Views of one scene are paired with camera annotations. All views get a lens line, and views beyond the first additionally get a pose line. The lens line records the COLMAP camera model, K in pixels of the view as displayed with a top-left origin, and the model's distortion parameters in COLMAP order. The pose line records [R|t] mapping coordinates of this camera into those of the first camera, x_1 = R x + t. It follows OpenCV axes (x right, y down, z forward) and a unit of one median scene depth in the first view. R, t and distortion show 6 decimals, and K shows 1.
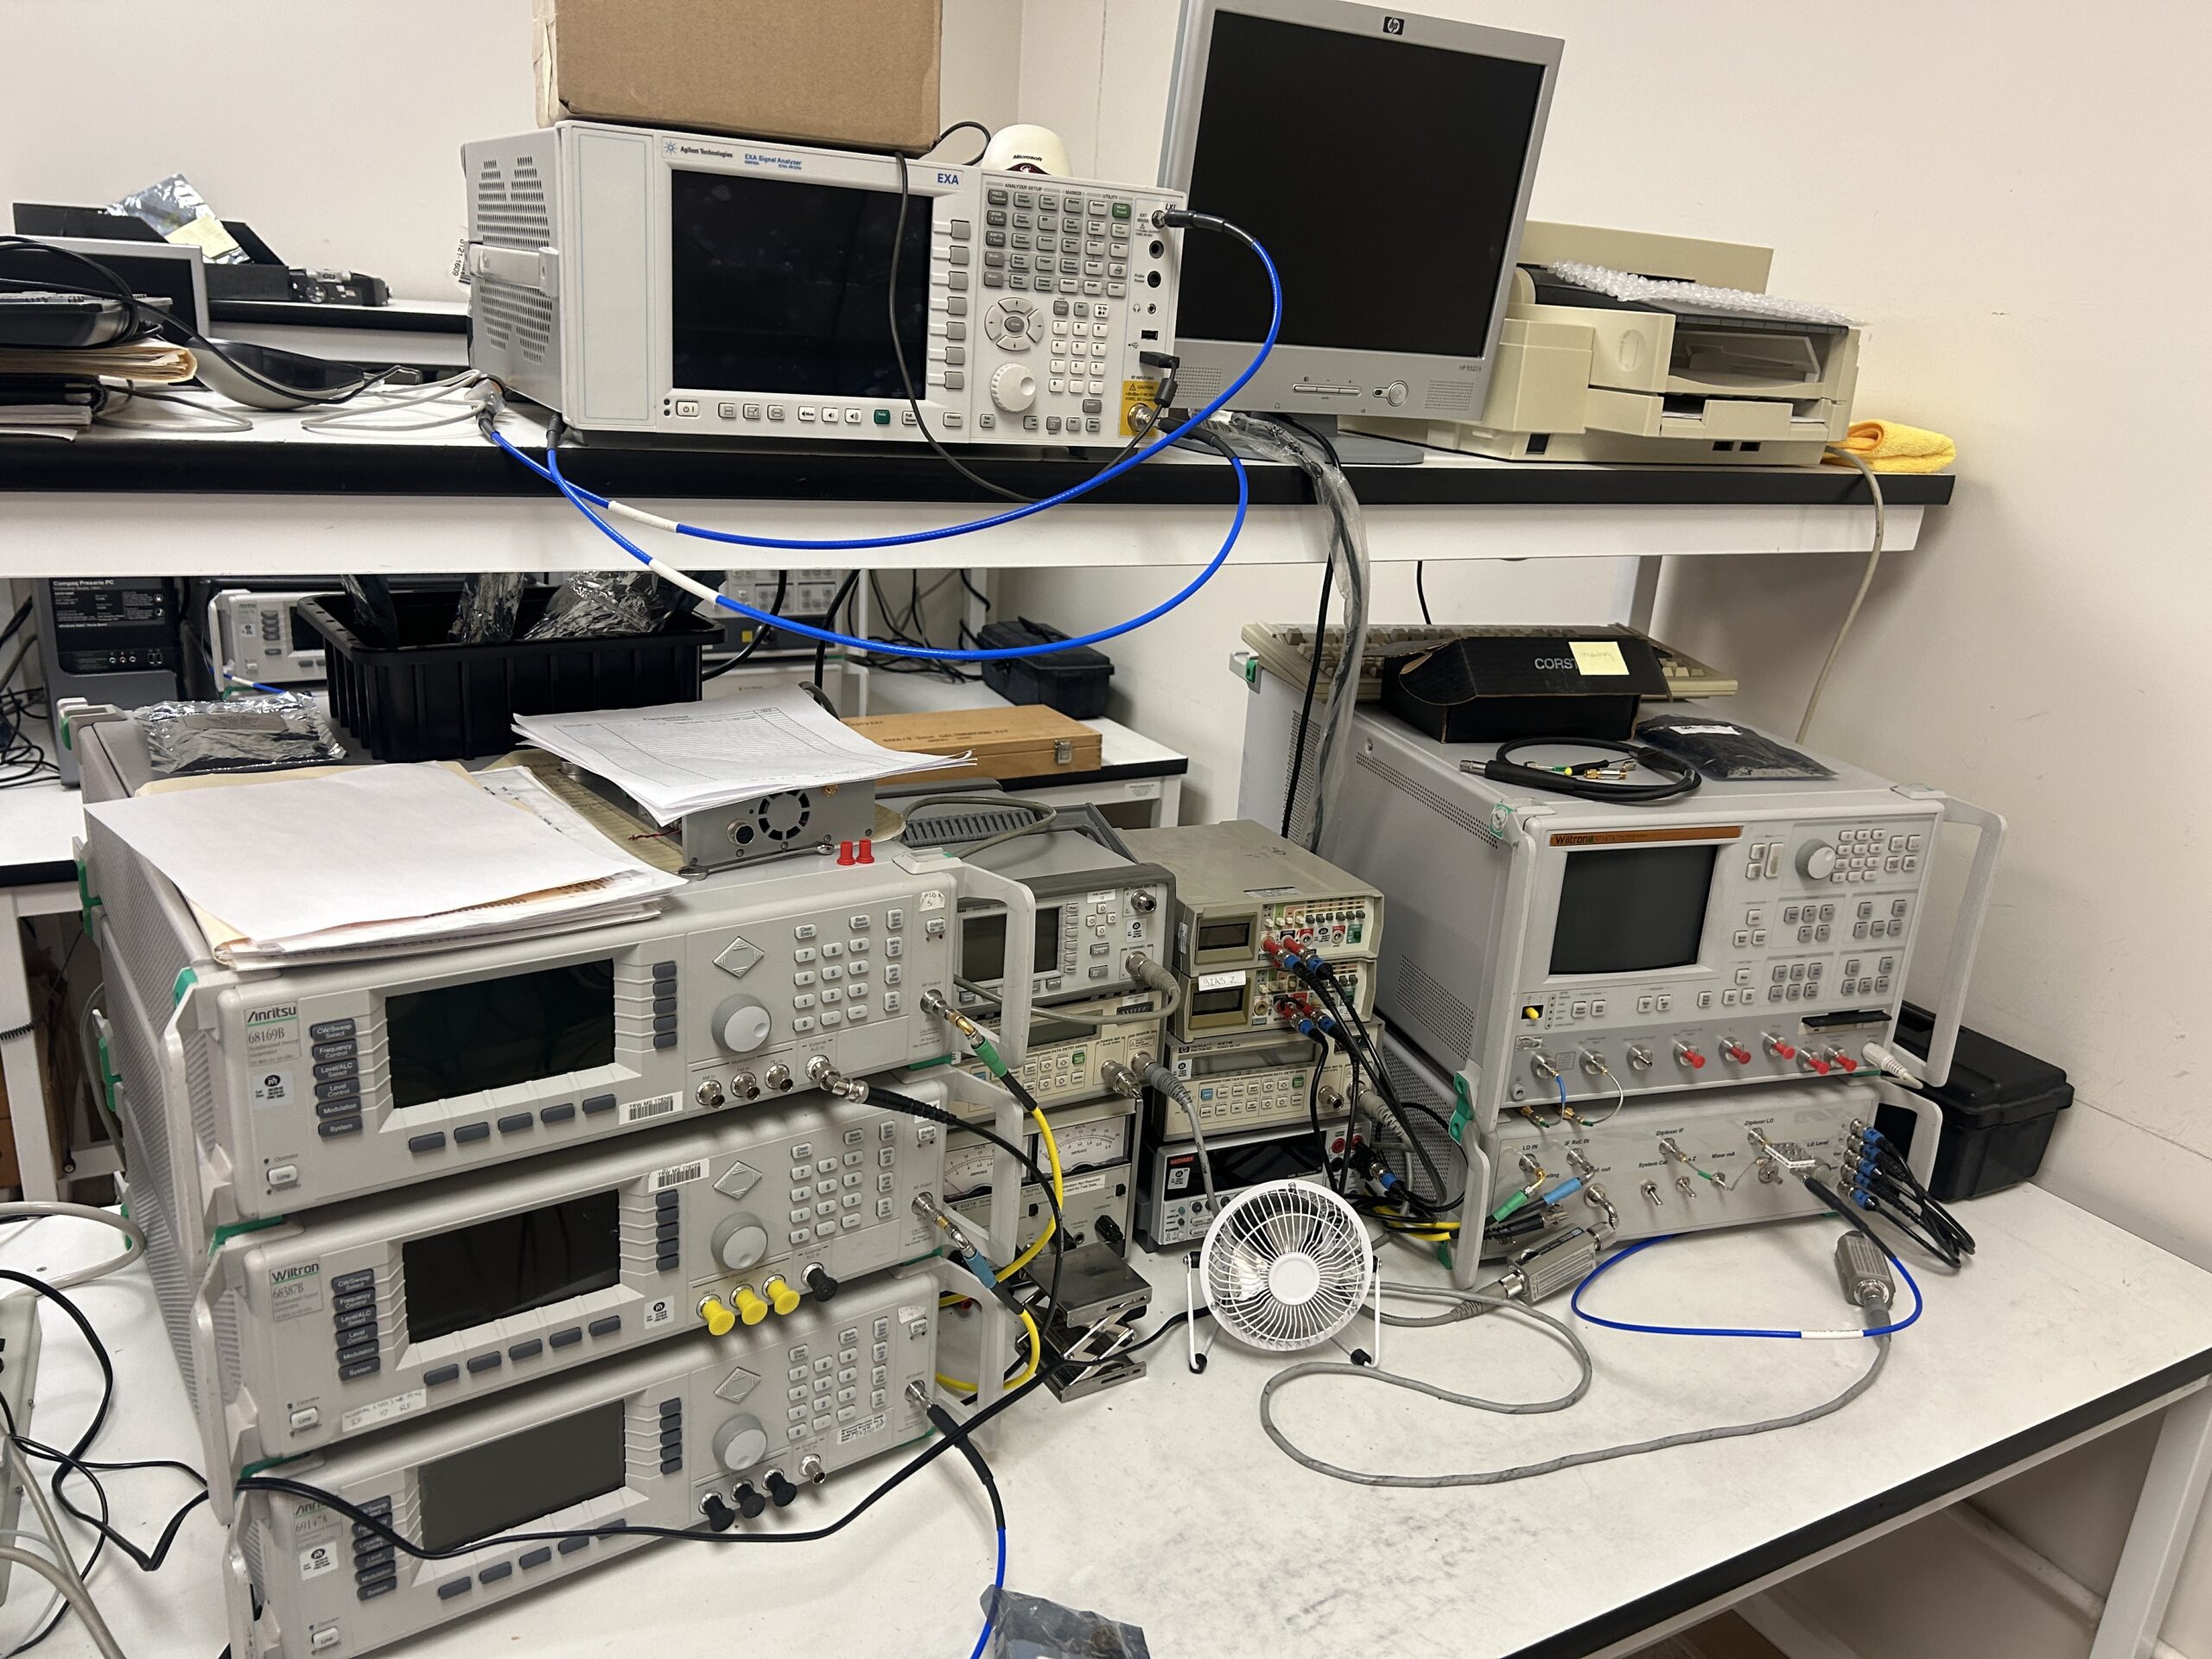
lens RADIAL K [[1685.1, 0, 1107.5], [0, 1685.1, 824.5], [0, 0, 1]] dist [0.048638, -0.063315]
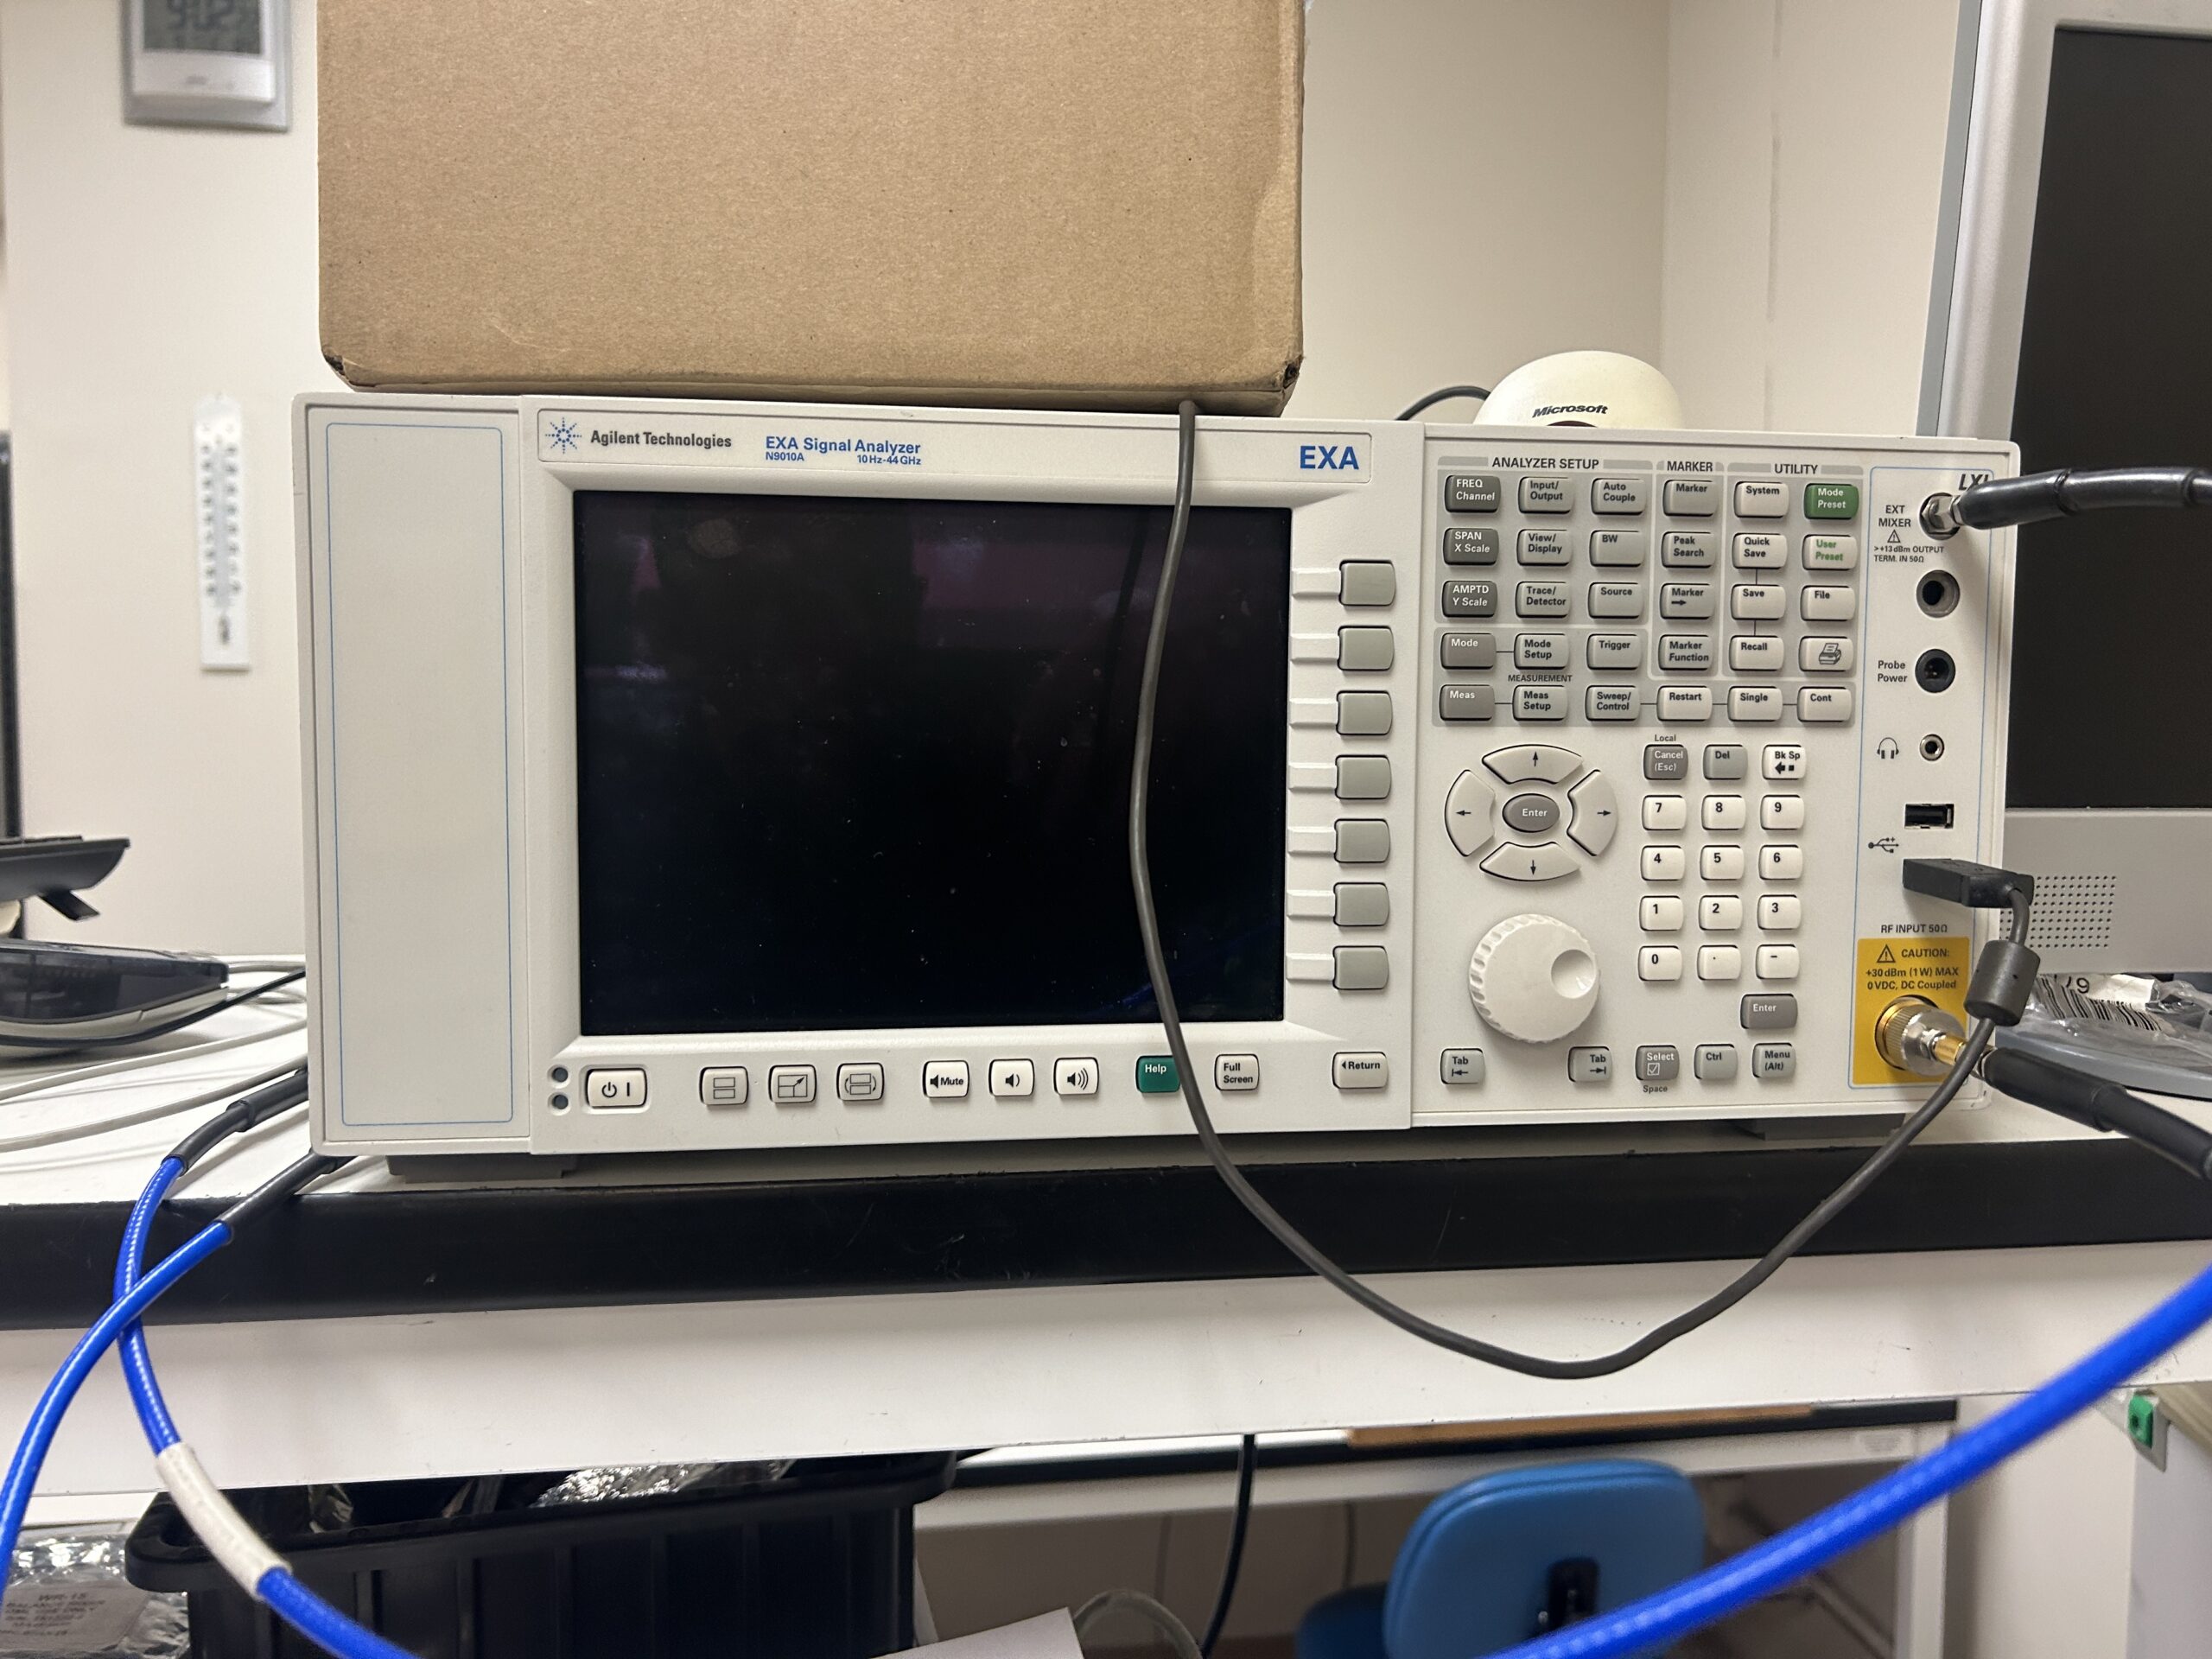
lens RADIAL K [[1685.1, 0, 1115.2], [0, 1685.1, 830.6], [0, 0, 1]] dist [0.048638, -0.063315]
pose [[0.928445, -0.044425, -0.368804, -0.003368], [-0.048160, 0.970048, -0.238089, -0.200269], [0.368335, 0.238815, 0.898497, 0.637751]]
